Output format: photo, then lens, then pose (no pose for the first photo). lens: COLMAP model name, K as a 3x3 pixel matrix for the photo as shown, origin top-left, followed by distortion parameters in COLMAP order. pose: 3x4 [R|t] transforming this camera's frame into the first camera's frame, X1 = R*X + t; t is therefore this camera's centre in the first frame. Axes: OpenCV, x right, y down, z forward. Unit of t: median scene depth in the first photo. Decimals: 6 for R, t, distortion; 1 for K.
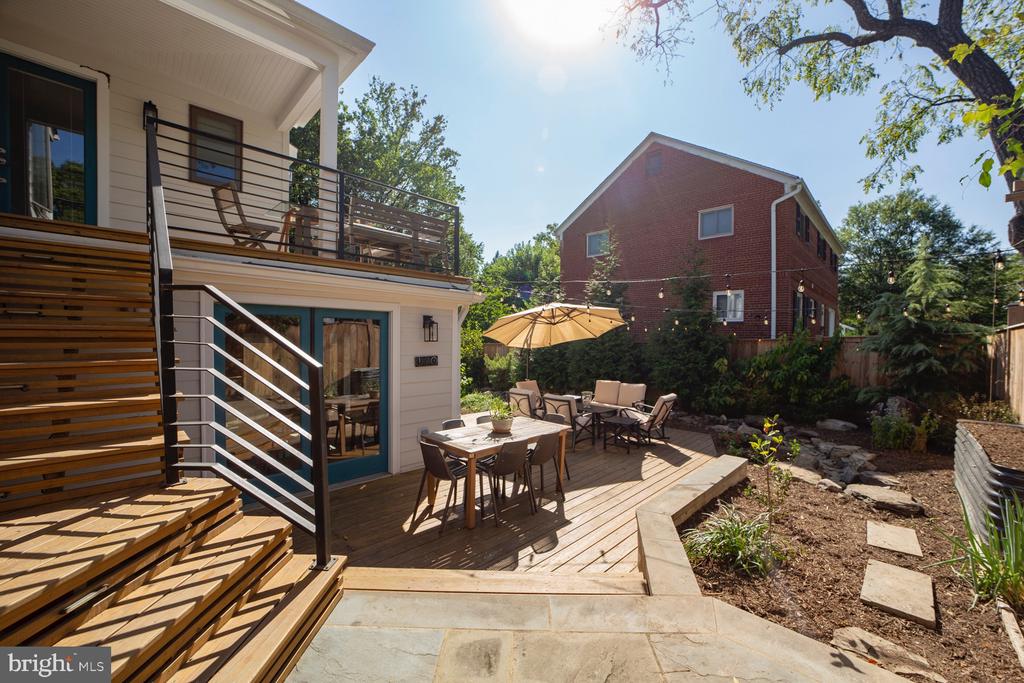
lens RADIAL K [[411.5, 0, 536.2], [0, 411.5, 353.8], [0, 0, 1]] dist [-0.010808, 0.003226]
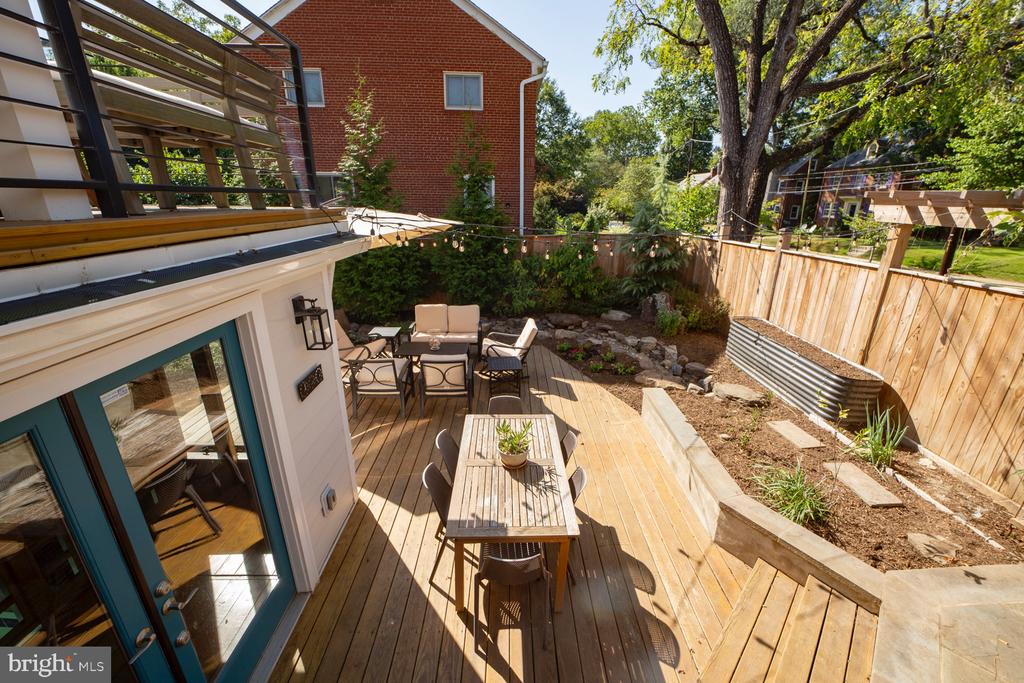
lens RADIAL K [[411.5, 0, 517.7], [0, 411.5, 339.3], [0, 0, 1]] dist [-0.010808, 0.003226]
pose [[0.706179, -0.230773, 0.669369, -0.111378], [0.011985, 0.949153, 0.314587, -0.052367], [-0.707932, -0.214132, 0.673038, 0.123524]]
